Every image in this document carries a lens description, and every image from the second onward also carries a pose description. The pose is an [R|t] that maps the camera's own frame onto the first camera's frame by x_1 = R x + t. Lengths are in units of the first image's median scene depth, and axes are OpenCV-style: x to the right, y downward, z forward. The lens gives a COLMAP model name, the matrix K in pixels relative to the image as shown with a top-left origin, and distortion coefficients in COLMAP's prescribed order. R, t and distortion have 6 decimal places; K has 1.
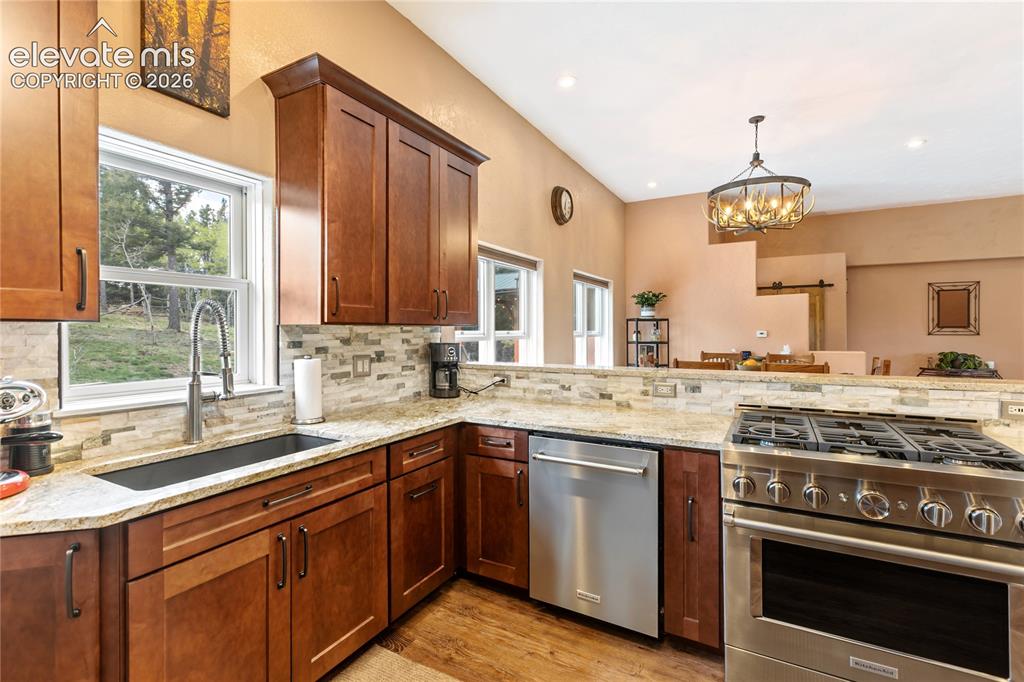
lens RADIAL K [[467.0, 0, 517.5], [0, 467.0, 333.7], [0, 0, 1]] dist [0.002703, -0.000299]
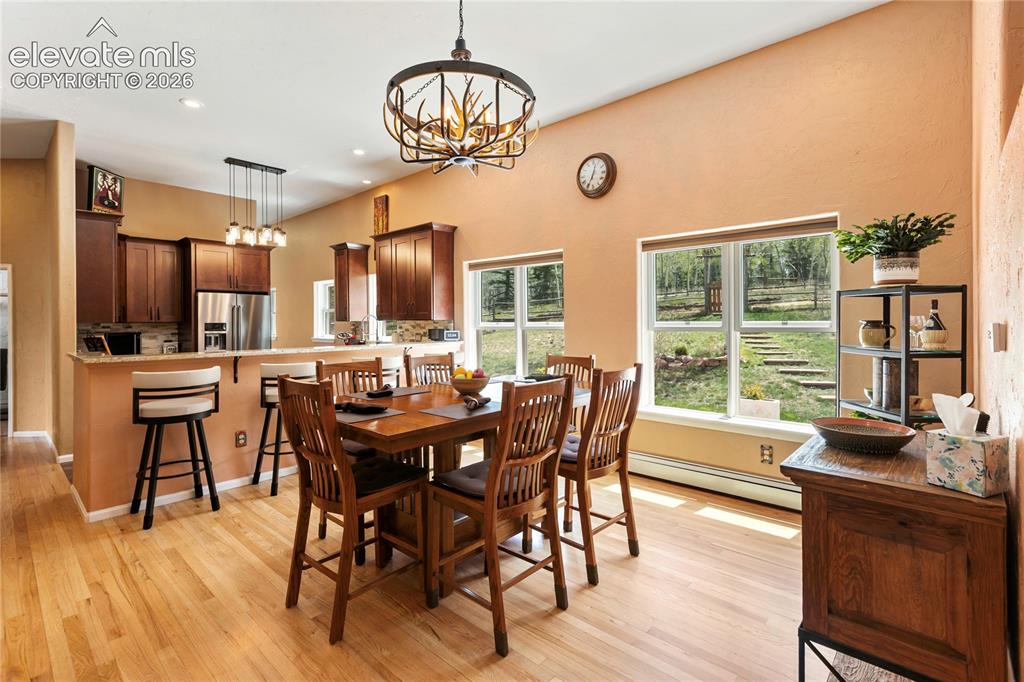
lens RADIAL K [[477.9, 0, 530.1], [0, 477.9, 328.7], [0, 0, 1]] dist [0.000466, -0.000403]
pose [[-0.215814, 0.016692, -0.976292, 2.006347], [0.000323, 0.999855, 0.017023, -0.017586], [0.976435, 0.003358, -0.215788, 2.198106]]
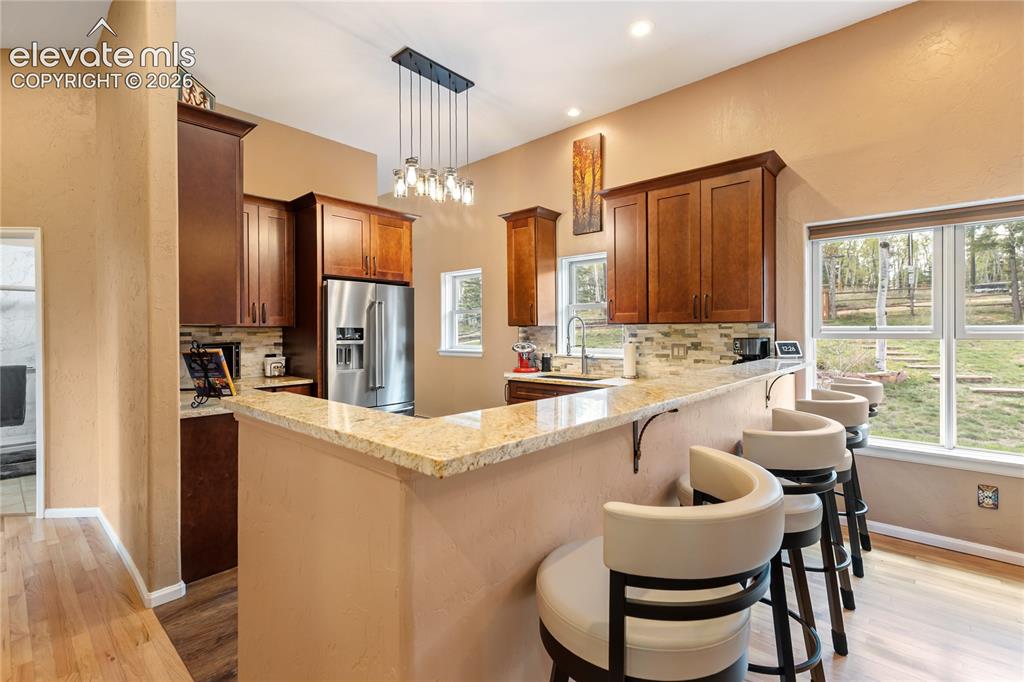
lens RADIAL K [[464.1, 0, 510.7], [0, 464.1, 338.1], [0, 0, 1]] dist [0.003112, 0.000570]
pose [[-0.225446, 0.018591, -0.974078, 1.292663], [-0.000976, 0.999813, 0.019309, -0.000794], [0.974255, 0.005304, -0.225385, 0.866644]]
